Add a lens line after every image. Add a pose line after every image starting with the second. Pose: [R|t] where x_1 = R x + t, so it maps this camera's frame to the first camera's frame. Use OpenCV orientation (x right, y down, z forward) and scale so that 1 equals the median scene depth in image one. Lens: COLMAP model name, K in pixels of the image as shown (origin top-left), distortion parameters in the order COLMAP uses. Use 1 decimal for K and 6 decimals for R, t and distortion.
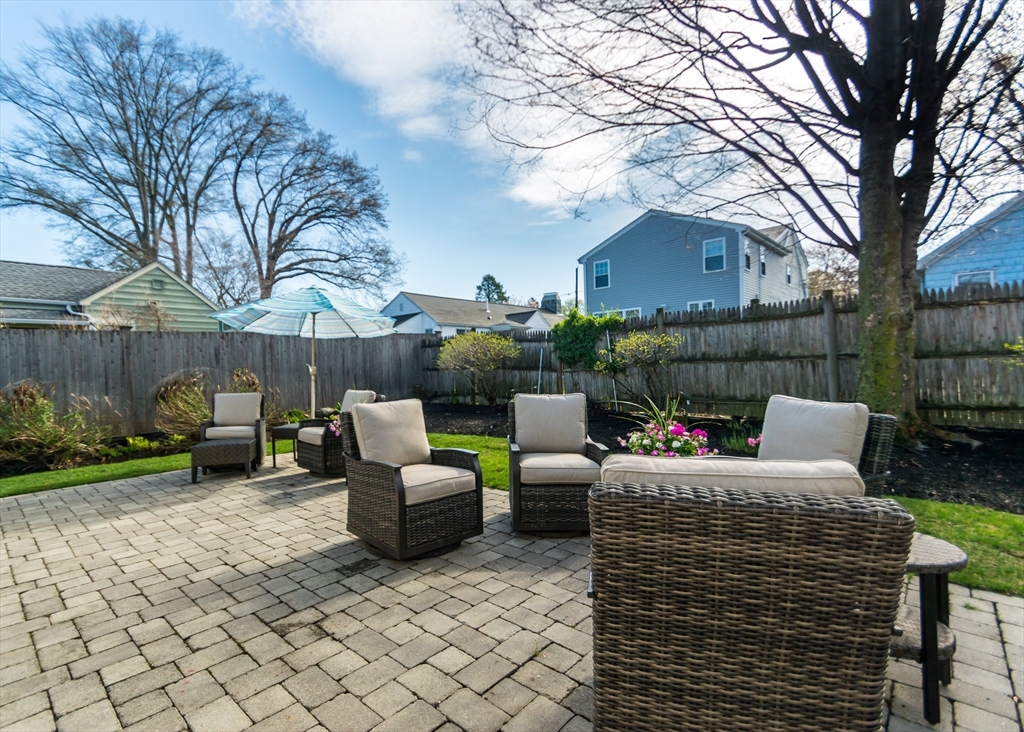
lens RADIAL K [[540.9, 0, 512.0], [0, 540.9, 366.0], [0, 0, 1]] dist [0.004091, 0.000280]
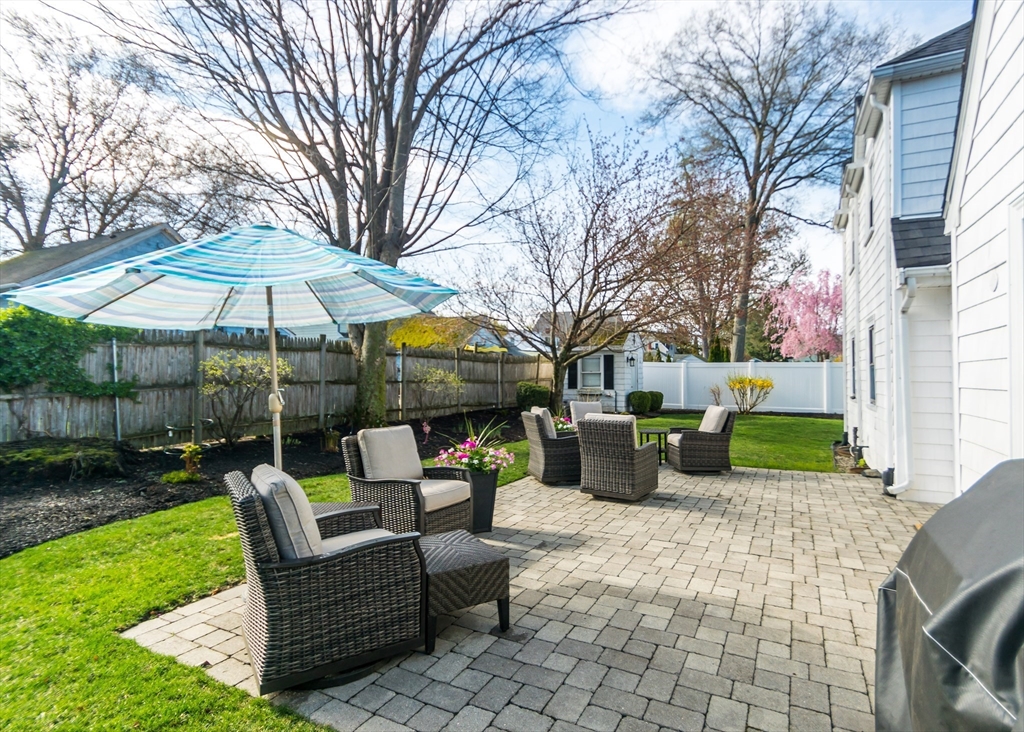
lens RADIAL K [[540.9, 0, 512.0], [0, 540.9, 366.0], [0, 0, 1]] dist [0.004091, 0.000280]
pose [[-0.288678, 0.032983, 0.956858, -0.097509], [0.002601, 0.999430, -0.033666, -0.001265], [-0.957423, -0.007230, -0.288599, 0.103109]]
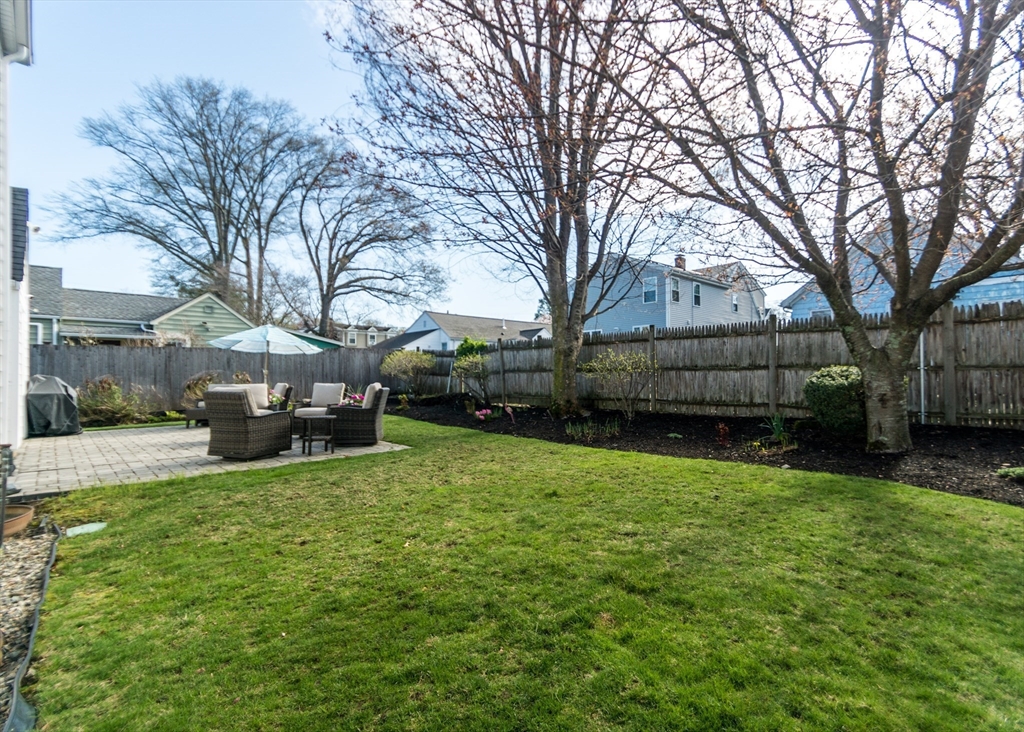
lens RADIAL K [[495.8, 0, 567.6], [0, 495.8, 365.9], [0, 0, 1]] dist [0.001667, -0.008225]
pose [[0.999821, 0.016031, 0.010068, 0.055311], [-0.015859, 0.999731, -0.016897, -0.000289], [-0.010336, 0.016734, 0.999807, -0.058536]]
